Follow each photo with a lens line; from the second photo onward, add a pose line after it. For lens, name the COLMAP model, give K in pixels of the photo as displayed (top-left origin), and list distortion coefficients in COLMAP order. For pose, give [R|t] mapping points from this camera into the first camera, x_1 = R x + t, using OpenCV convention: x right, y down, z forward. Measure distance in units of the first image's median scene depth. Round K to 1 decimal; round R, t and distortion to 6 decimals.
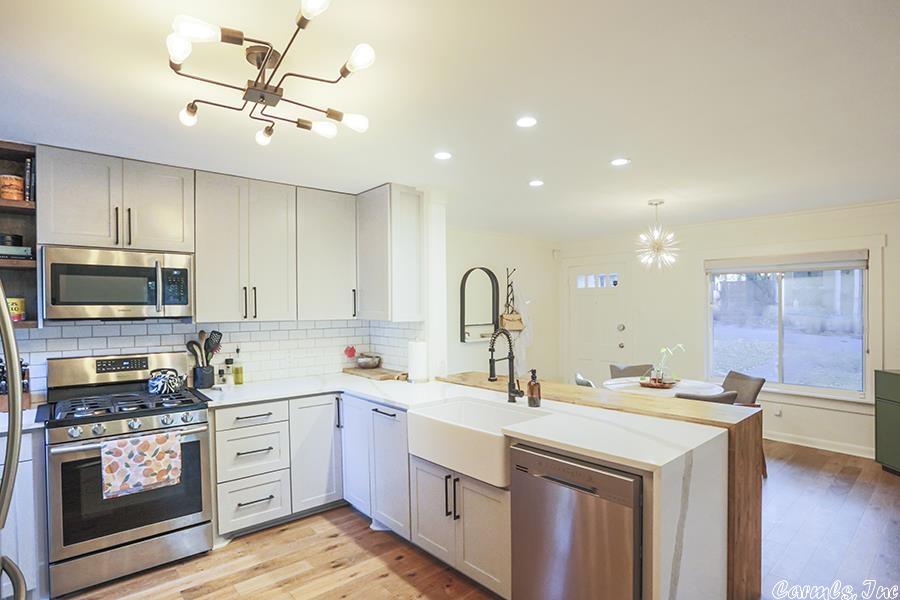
lens RADIAL K [[445.9, 0, 451.5], [0, 445.9, 324.9], [0, 0, 1]] dist [-0.005869, 0.000039]
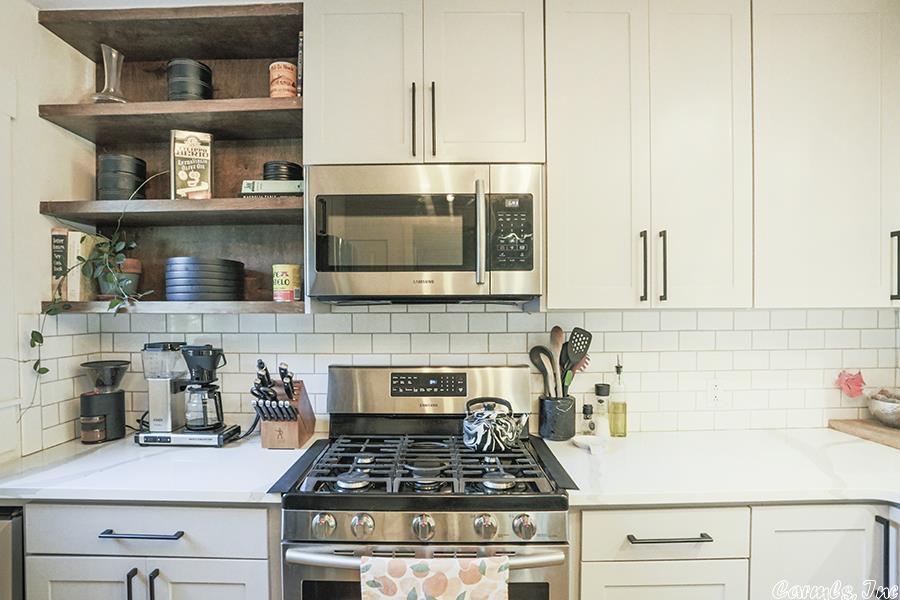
lens RADIAL K [[501.0, 0, 450.0], [0, 501.0, 300.0], [0, 0, 1]] dist [-0.085983, 0.048023]
pose [[0.761692, -0.012613, -0.647816, -0.318998], [-0.023919, 0.998582, -0.047565, 0.013769], [0.647497, 0.051725, 0.760310, 0.547535]]
